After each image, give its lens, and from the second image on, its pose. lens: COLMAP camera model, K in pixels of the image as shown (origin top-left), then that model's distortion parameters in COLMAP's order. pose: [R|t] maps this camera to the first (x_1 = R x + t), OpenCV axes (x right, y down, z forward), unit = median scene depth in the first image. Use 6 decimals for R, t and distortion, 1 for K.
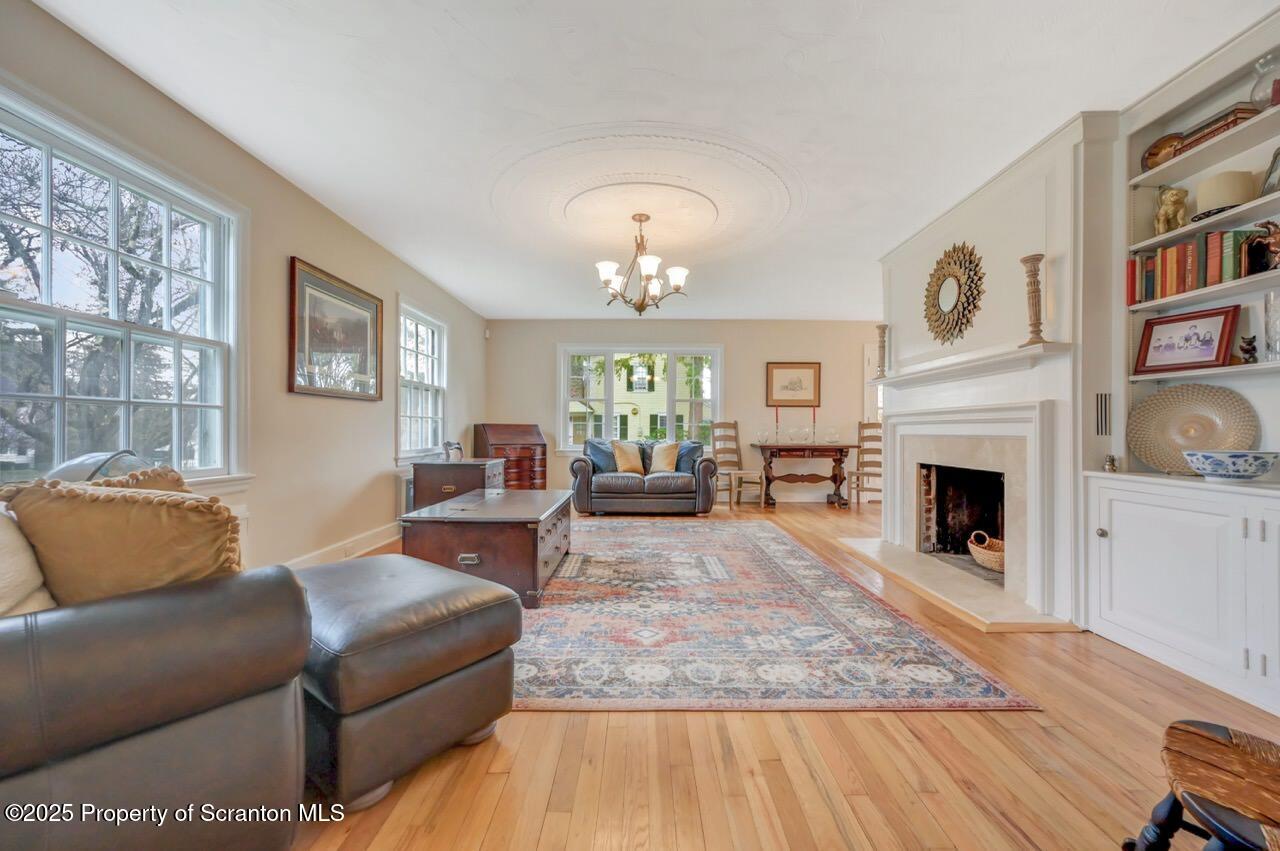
lens RADIAL K [[511.9, 0, 641.8], [0, 511.9, 432.5], [0, 0, 1]] dist [-0.001649, 0.000800]
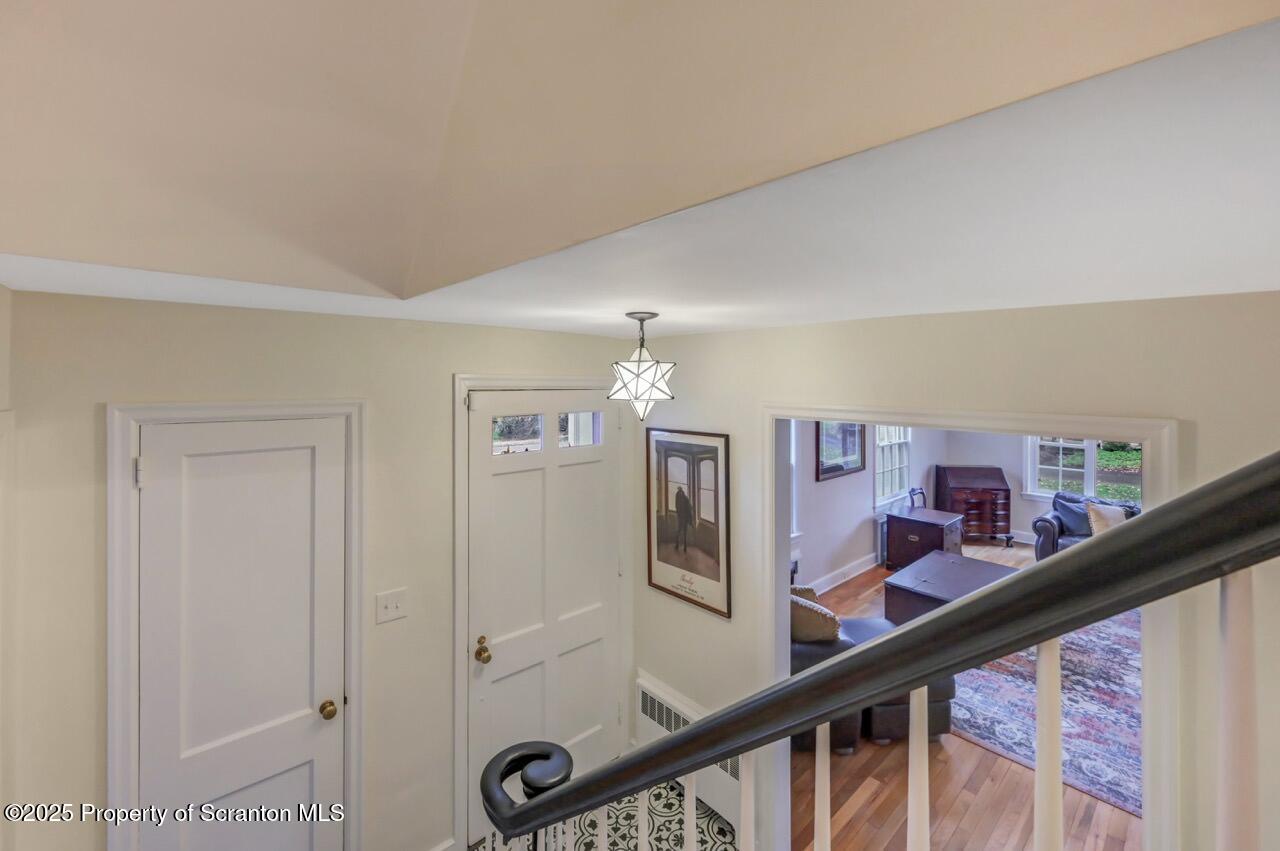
lens RADIAL K [[511.9, 0, 636.2], [0, 511.9, 380.1], [0, 0, 1]] dist [-0.001649, 0.000800]
pose [[0.655949, -0.019958, -0.754541, 0.279464], [0.007285, 0.999771, -0.020112, -0.471491], [0.754770, 0.007696, 0.655944, -0.729778]]
